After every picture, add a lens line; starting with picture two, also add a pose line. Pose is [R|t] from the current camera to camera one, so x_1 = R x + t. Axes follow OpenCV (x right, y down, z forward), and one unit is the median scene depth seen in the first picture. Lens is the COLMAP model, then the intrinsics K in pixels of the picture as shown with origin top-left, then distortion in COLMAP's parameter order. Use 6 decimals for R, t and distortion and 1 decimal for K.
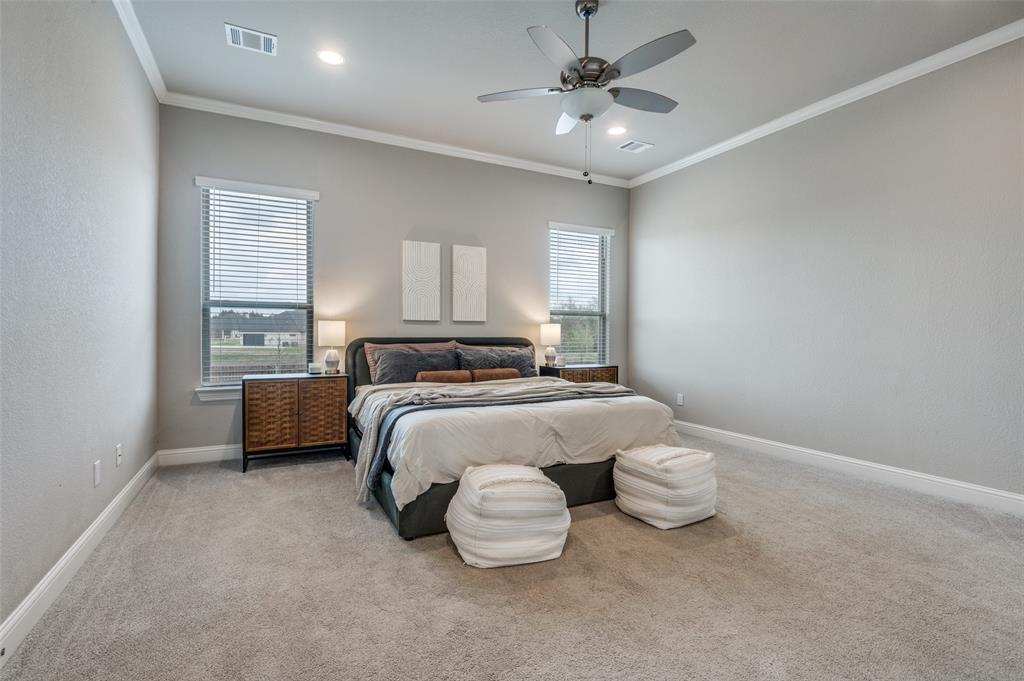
lens RADIAL K [[471.6, 0, 508.5], [0, 471.6, 338.0], [0, 0, 1]] dist [-0.011907, -0.006071]
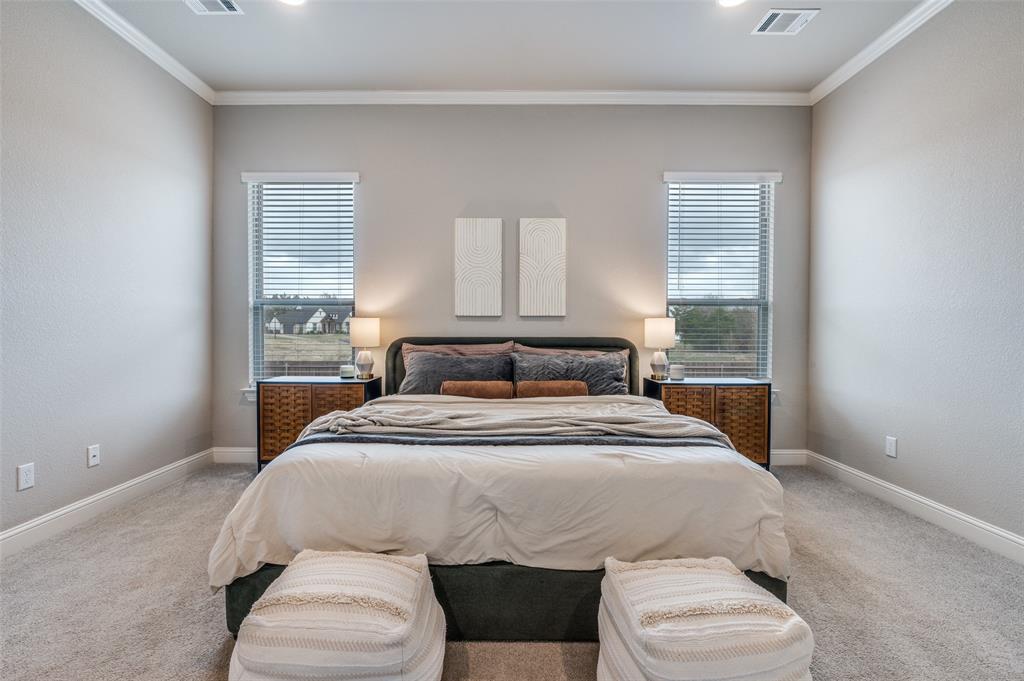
lens RADIAL K [[471.6, 0, 507.0], [0, 471.6, 339.4], [0, 0, 1]] dist [-0.011907, -0.006071]
pose [[0.888233, 0.006670, -0.459345, 0.238177], [-0.003186, 0.999960, 0.008359, -0.004333], [0.459382, -0.005961, 0.888219, 0.317246]]
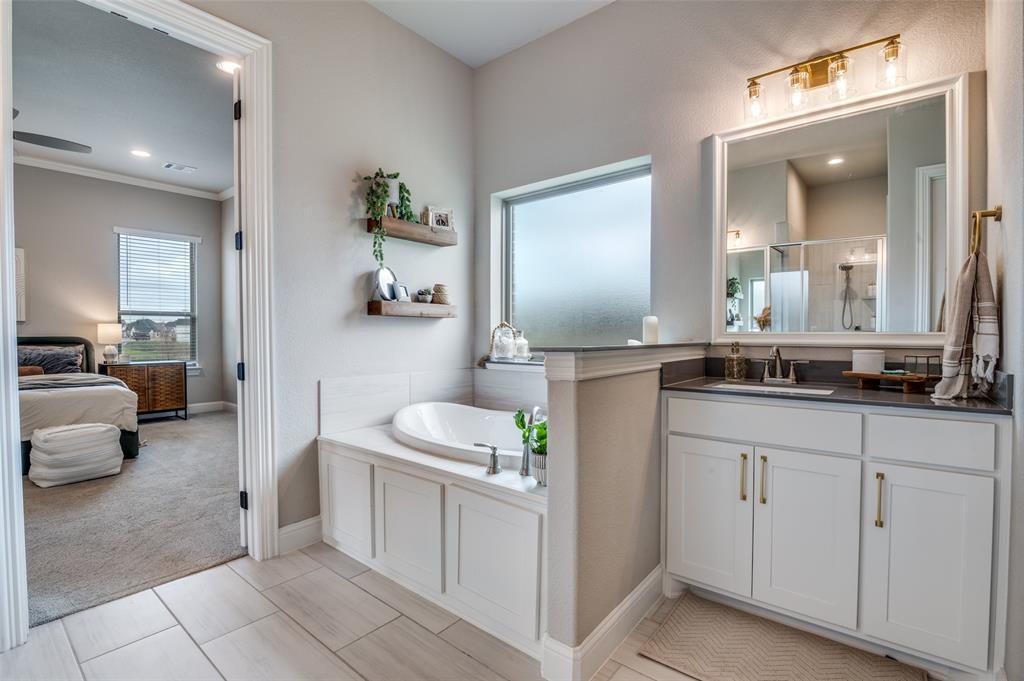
lens RADIAL K [[471.6, 0, 509.0], [0, 471.6, 337.5], [0, 0, 1]] dist [-0.011907, -0.006071]
pose [[0.916413, -0.009429, 0.400124, 0.561574], [0.008644, 0.999956, 0.003766, 0.005696], [-0.400142, 0.000007, 0.916453, -0.364347]]
